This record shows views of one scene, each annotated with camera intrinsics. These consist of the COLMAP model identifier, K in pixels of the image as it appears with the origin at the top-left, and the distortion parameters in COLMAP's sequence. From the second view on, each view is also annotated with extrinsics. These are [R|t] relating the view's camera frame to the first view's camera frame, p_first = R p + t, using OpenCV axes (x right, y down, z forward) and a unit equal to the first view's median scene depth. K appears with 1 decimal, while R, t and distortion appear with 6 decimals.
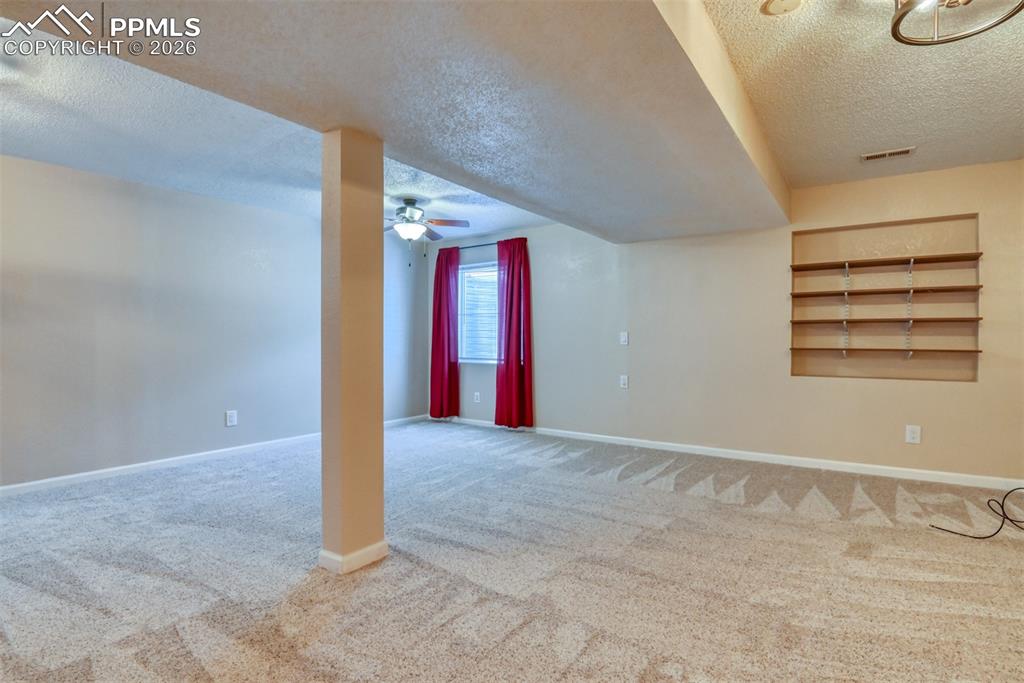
lens RADIAL K [[499.0, 0, 514.6], [0, 499.0, 339.2], [0, 0, 1]] dist [-0.022613, -0.003783]
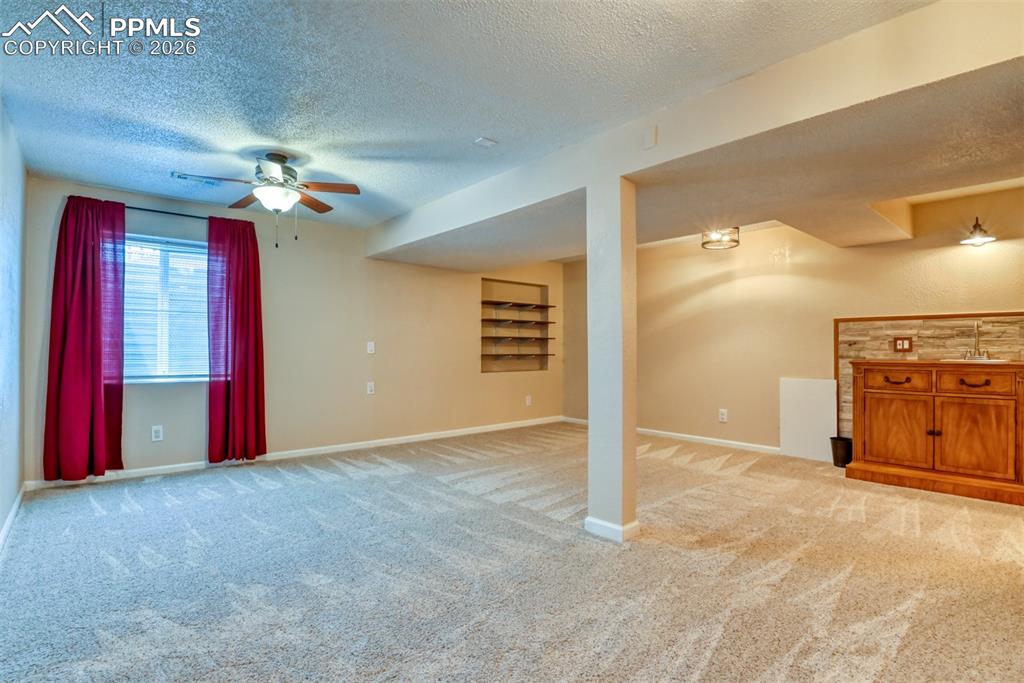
lens RADIAL K [[499.0, 0, 513.0], [0, 499.0, 345.1], [0, 0, 1]] dist [-0.022613, -0.003783]
pose [[0.239756, 0.007972, 0.970800, -0.664957], [-0.002751, 0.999968, -0.007532, 0.000135], [-0.970829, -0.000864, 0.239770, 0.400804]]
